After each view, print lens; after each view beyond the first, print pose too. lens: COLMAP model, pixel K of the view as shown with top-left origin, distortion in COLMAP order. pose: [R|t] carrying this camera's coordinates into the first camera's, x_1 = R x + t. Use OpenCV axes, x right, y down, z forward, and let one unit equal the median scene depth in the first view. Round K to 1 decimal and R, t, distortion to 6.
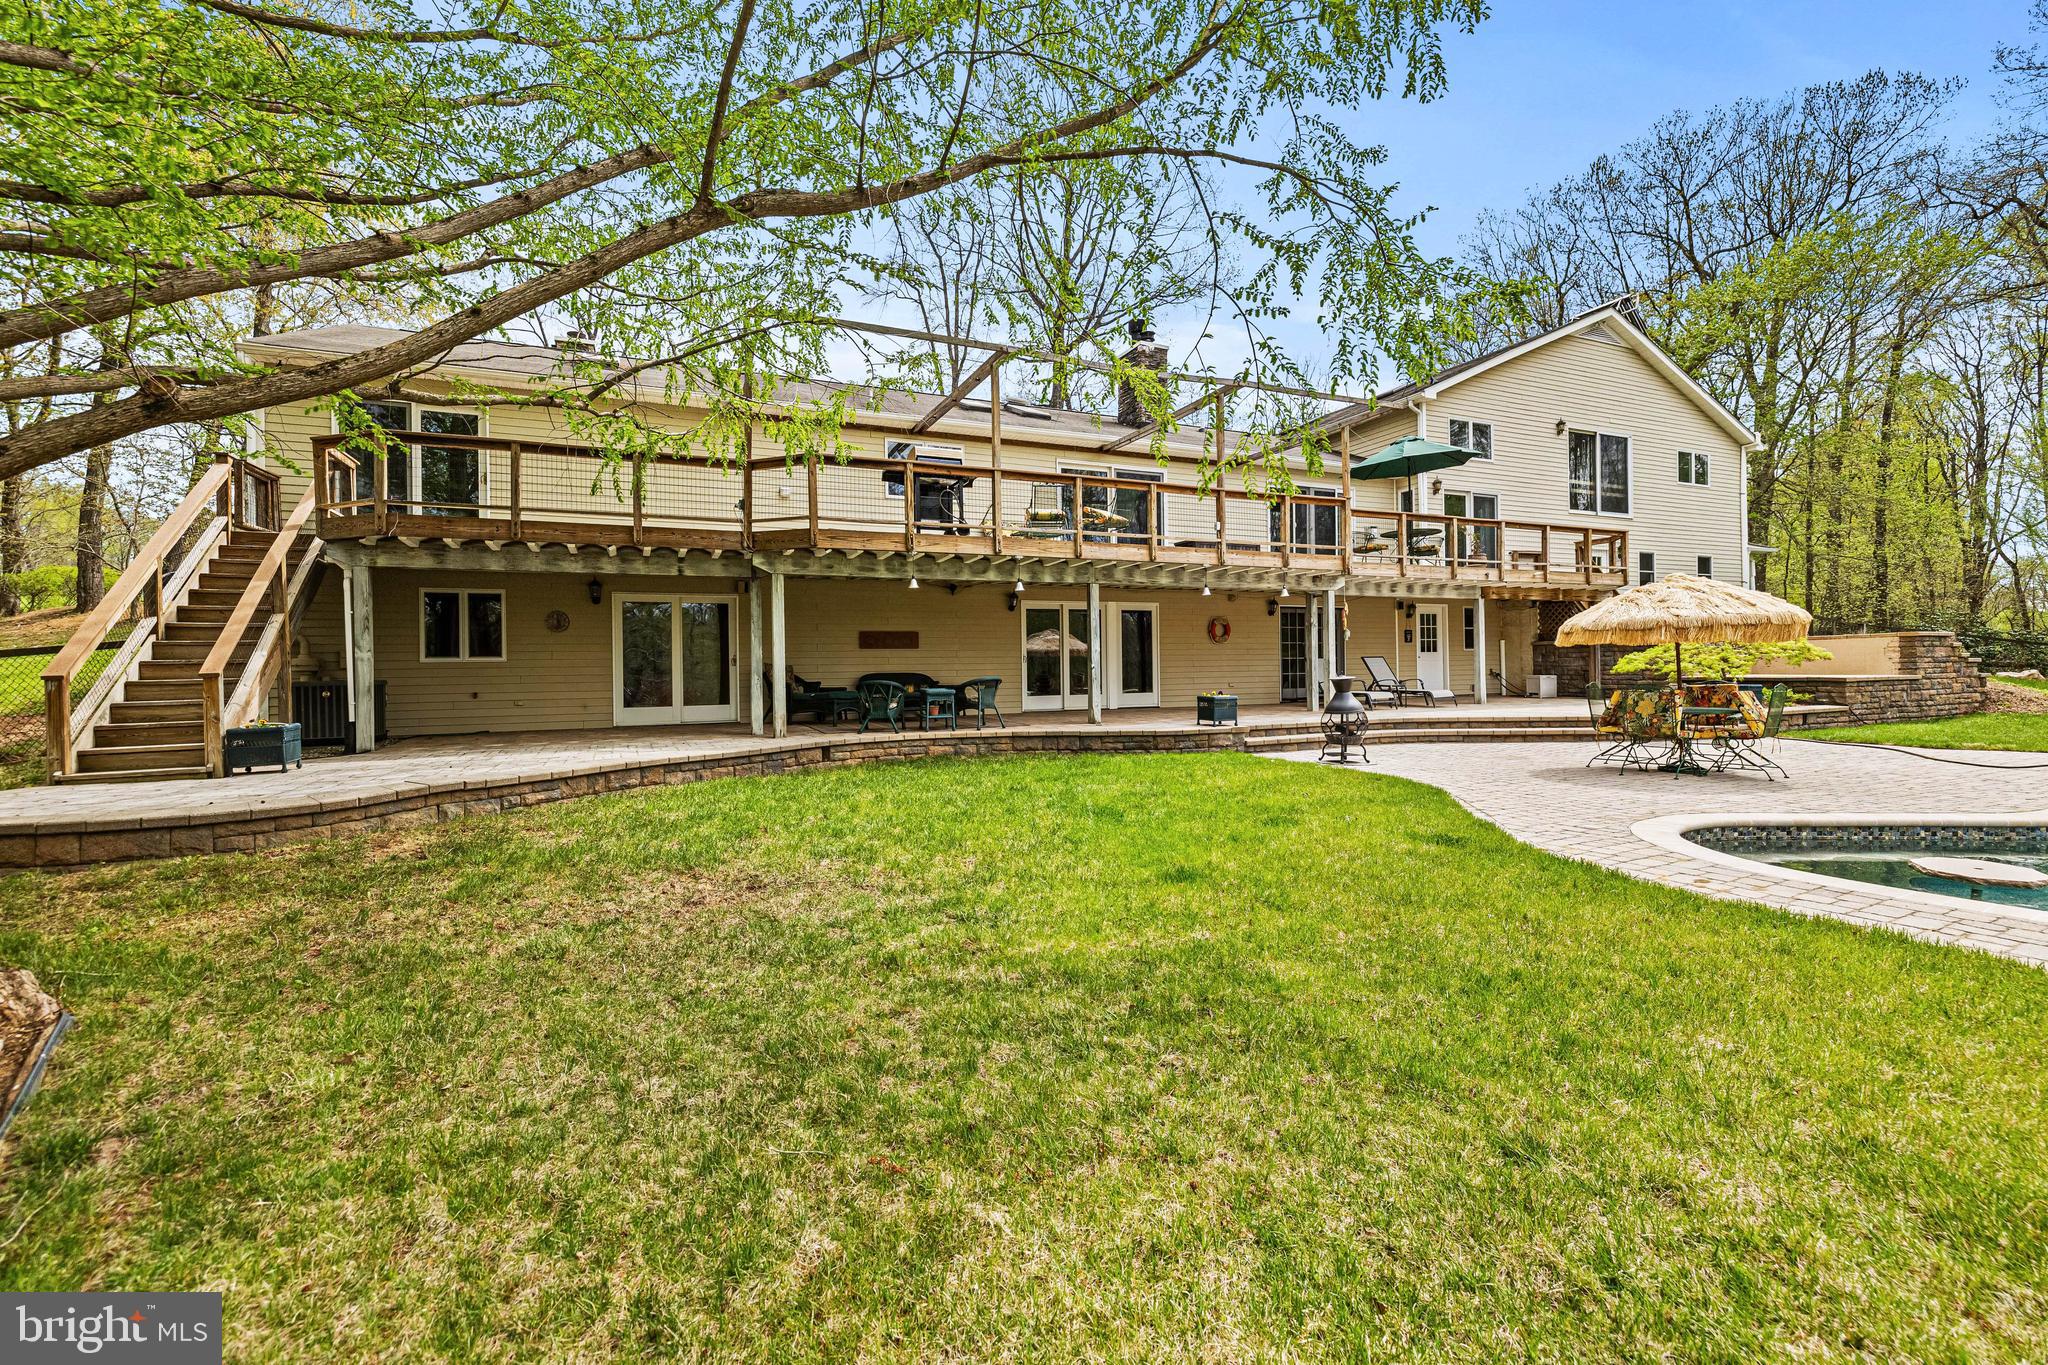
lens RADIAL K [[854.7, 0, 1024.2], [0, 854.7, 678.3], [0, 0, 1]] dist [0.001763, 0.000098]
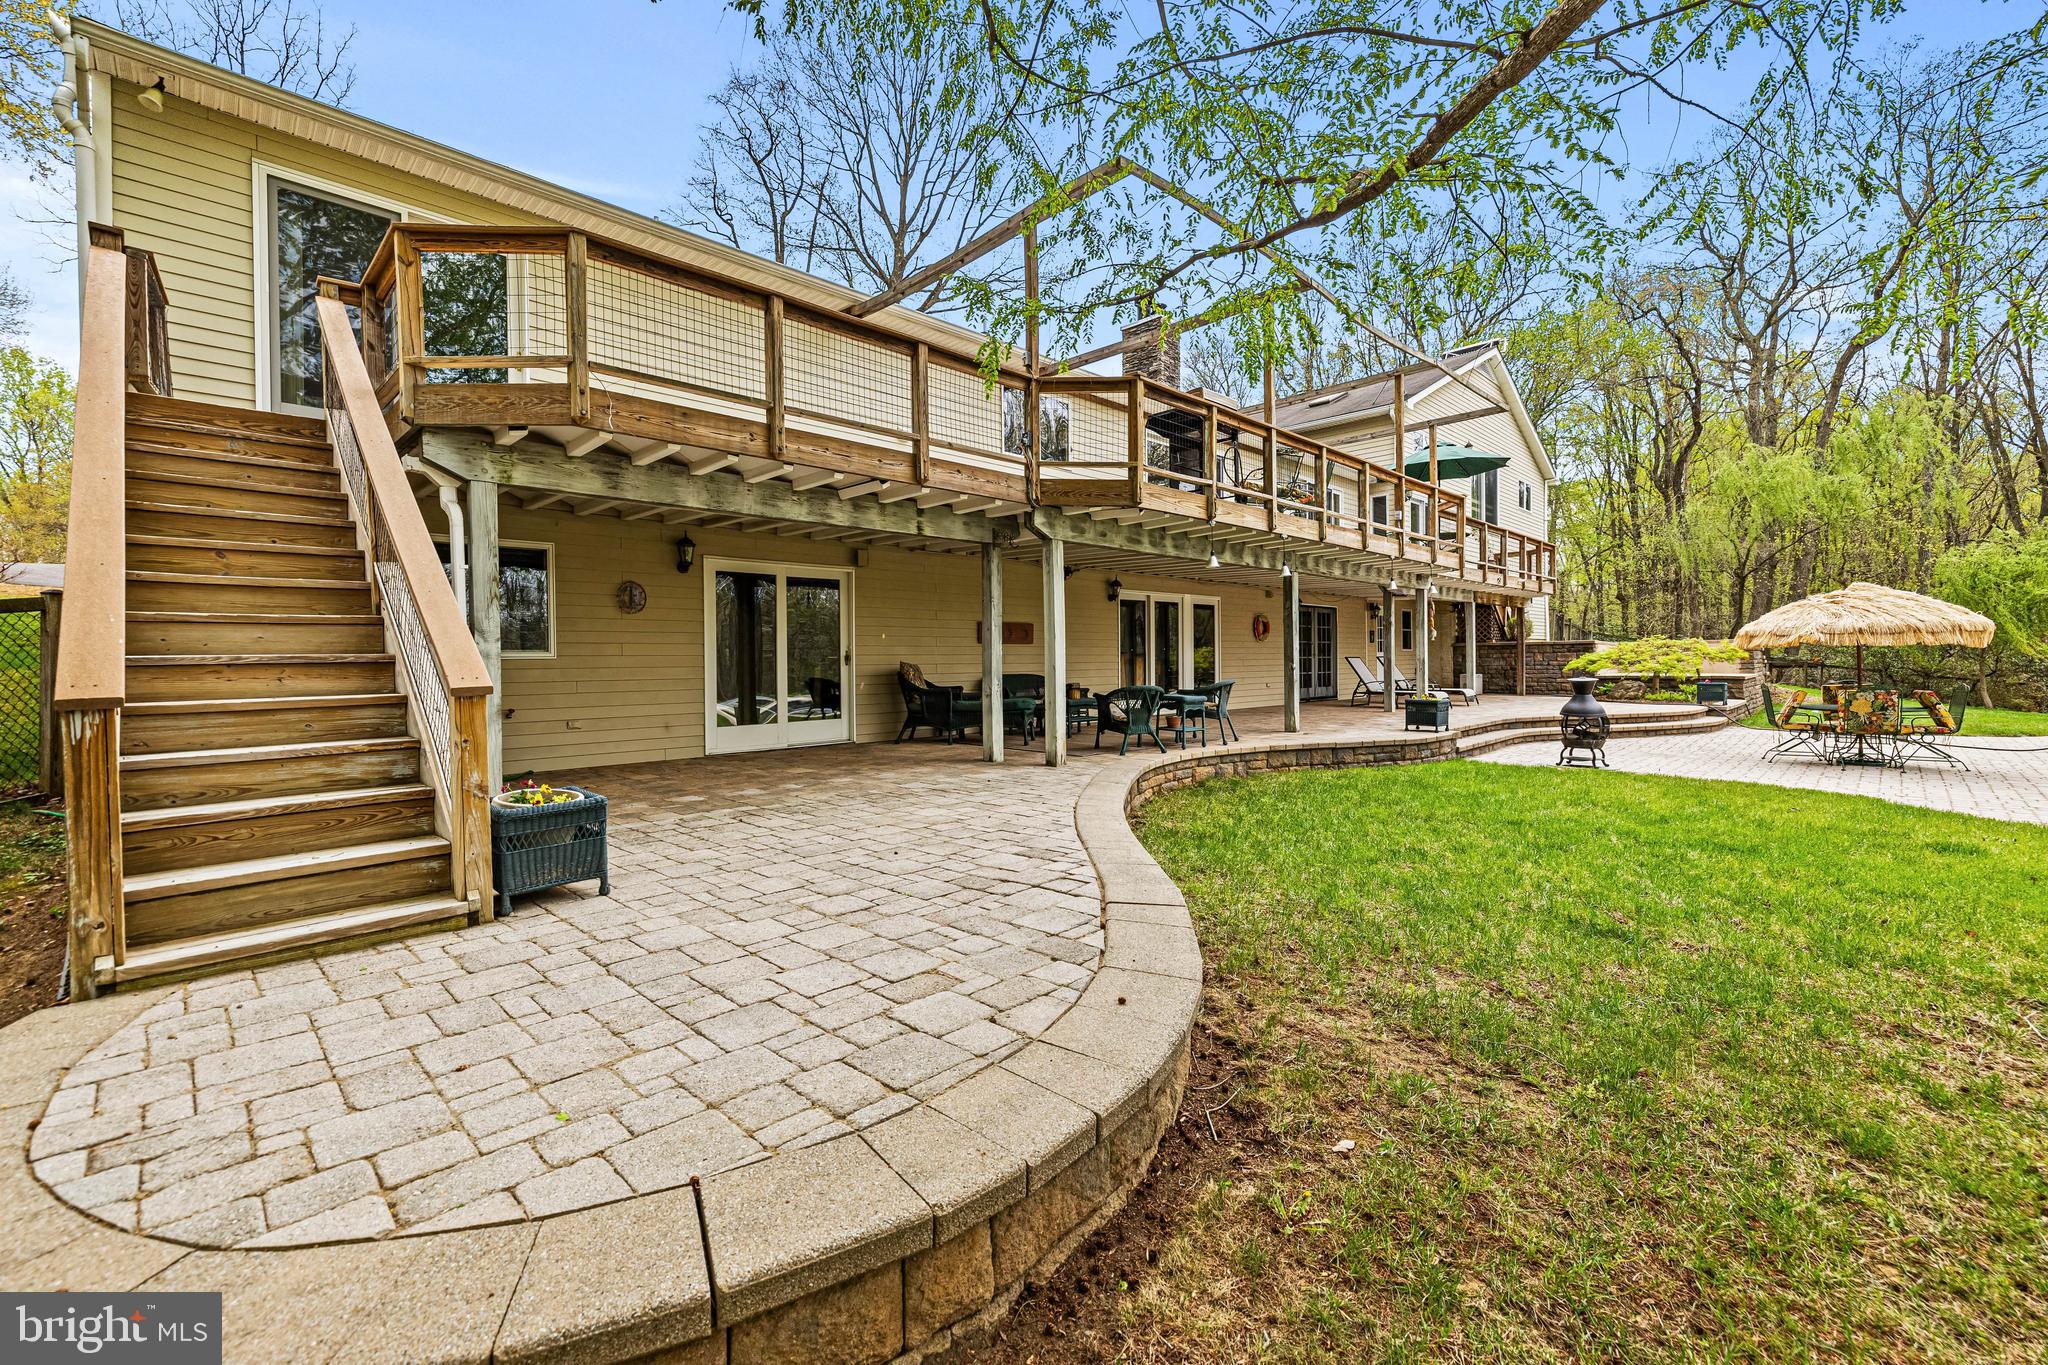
lens RADIAL K [[854.7, 0, 1022.9], [0, 854.7, 674.7], [0, 0, 1]] dist [0.001763, 0.000098]
pose [[0.934607, -0.002778, 0.355671, -0.532533], [0.002654, 0.999996, 0.000837, -0.007813], [-0.355672, 0.000162, 0.934611, 0.308298]]
